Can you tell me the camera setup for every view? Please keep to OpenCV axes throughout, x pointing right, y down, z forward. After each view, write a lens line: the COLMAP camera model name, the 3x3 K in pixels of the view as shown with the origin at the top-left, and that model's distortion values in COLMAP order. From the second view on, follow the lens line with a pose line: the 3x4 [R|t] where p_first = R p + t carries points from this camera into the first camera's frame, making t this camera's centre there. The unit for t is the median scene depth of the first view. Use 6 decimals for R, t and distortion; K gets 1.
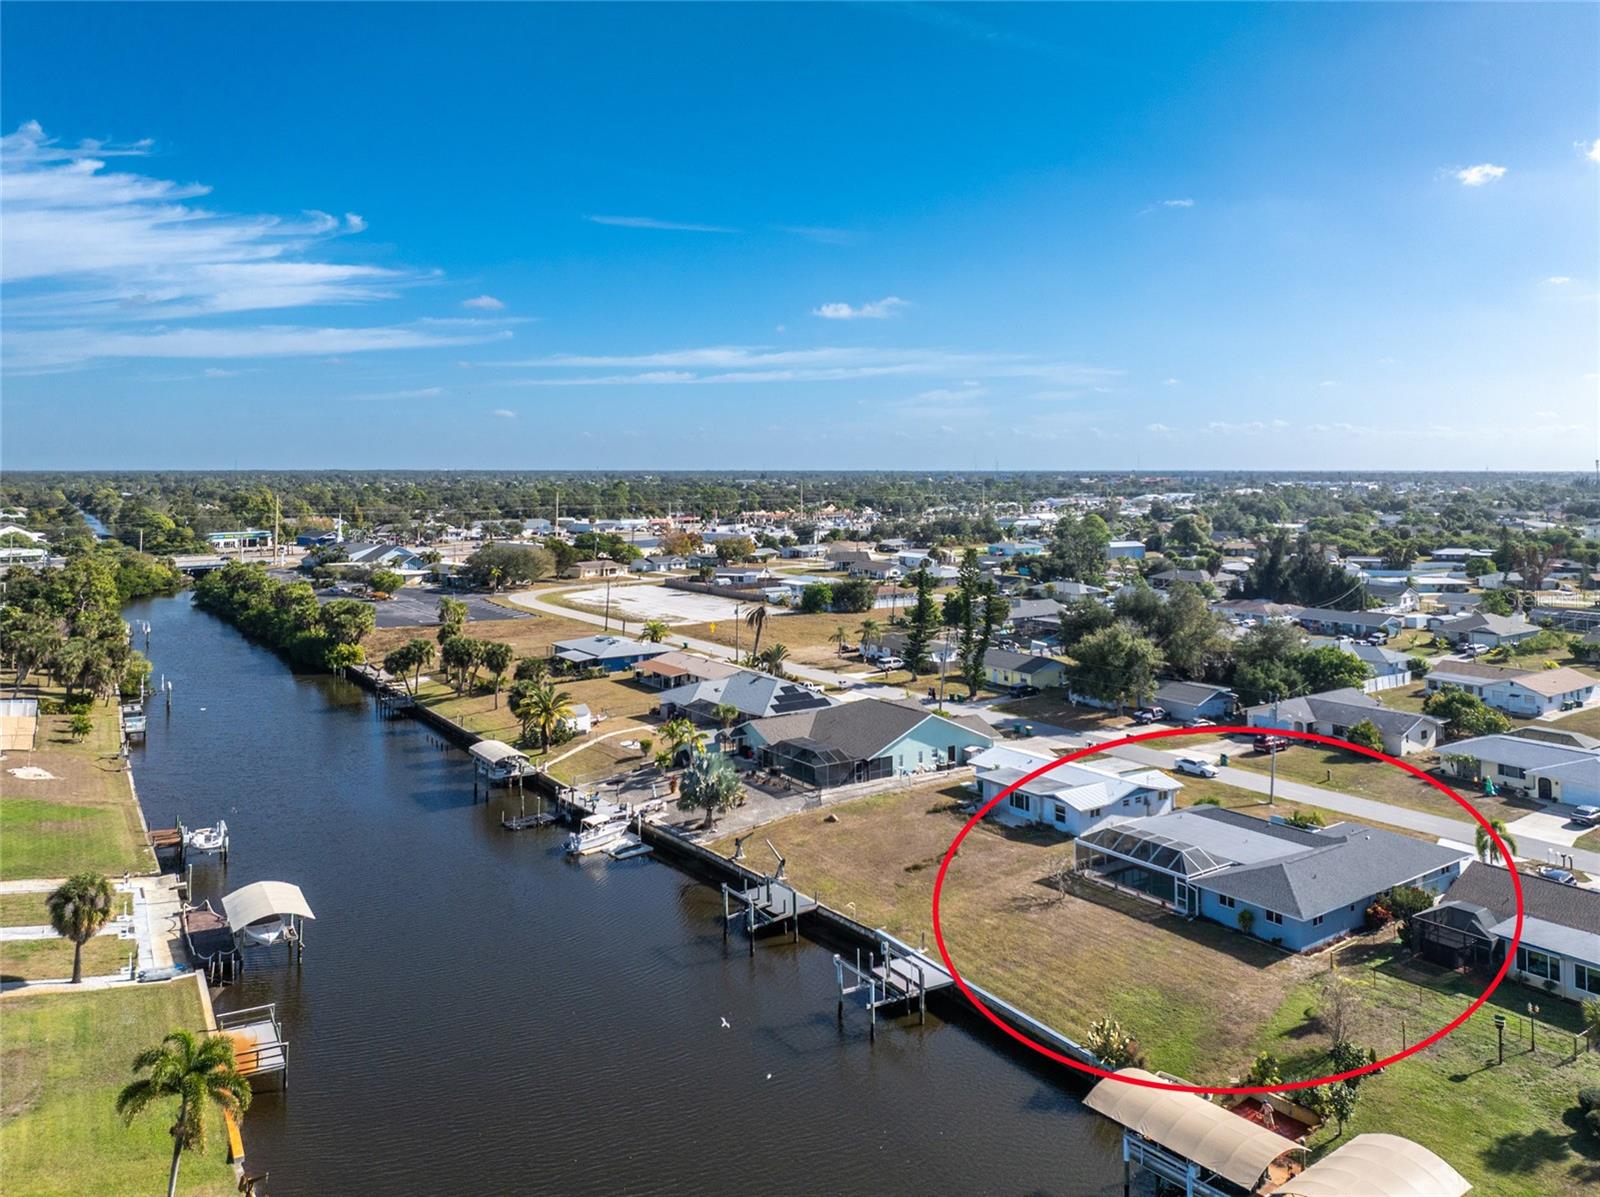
lens RADIAL K [[1179.7, 0, 802.9], [0, 1179.7, 582.0], [0, 0, 1]] dist [-0.030269, -0.007918]
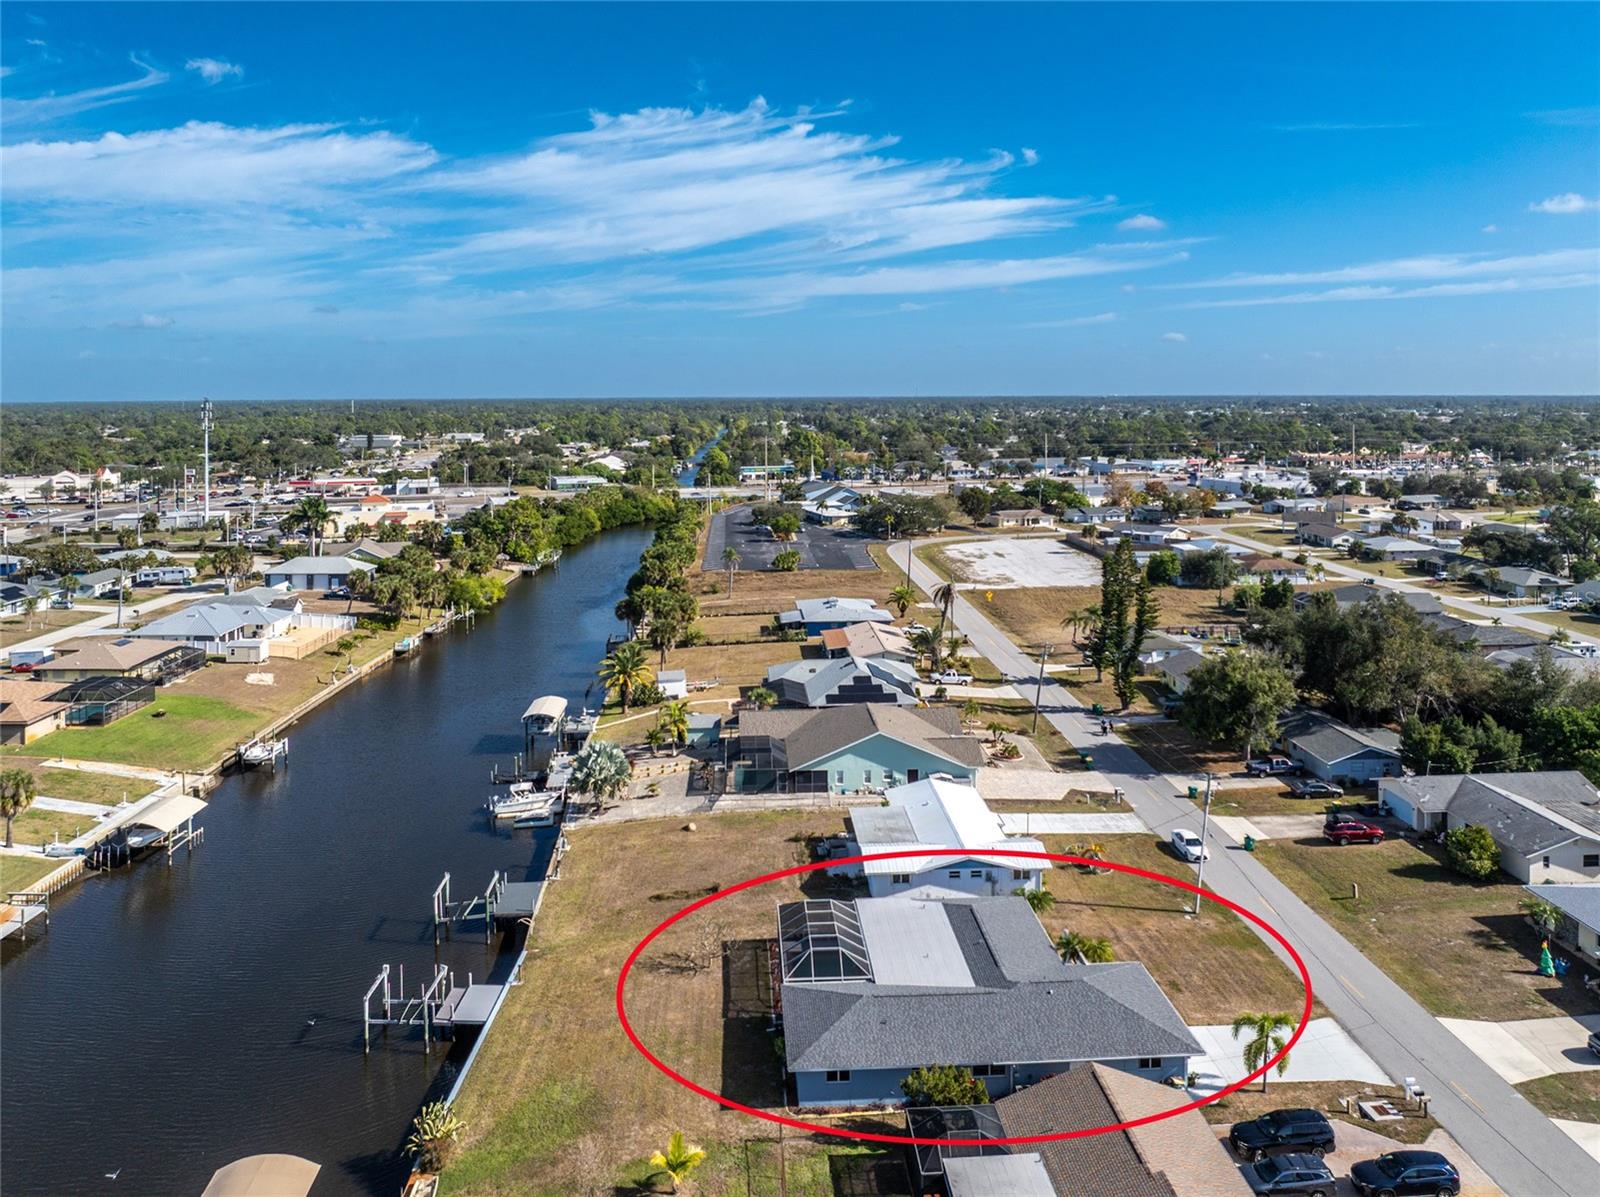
lens RADIAL K [[1179.7, 0, 797.2], [0, 1179.7, 555.0], [0, 0, 1]] dist [-0.030269, -0.007918]
pose [[0.849846, 0.065149, -0.522989, 0.120701], [-0.044188, 0.997644, 0.052471, -0.015882], [0.525176, -0.021483, 0.850723, 0.046006]]
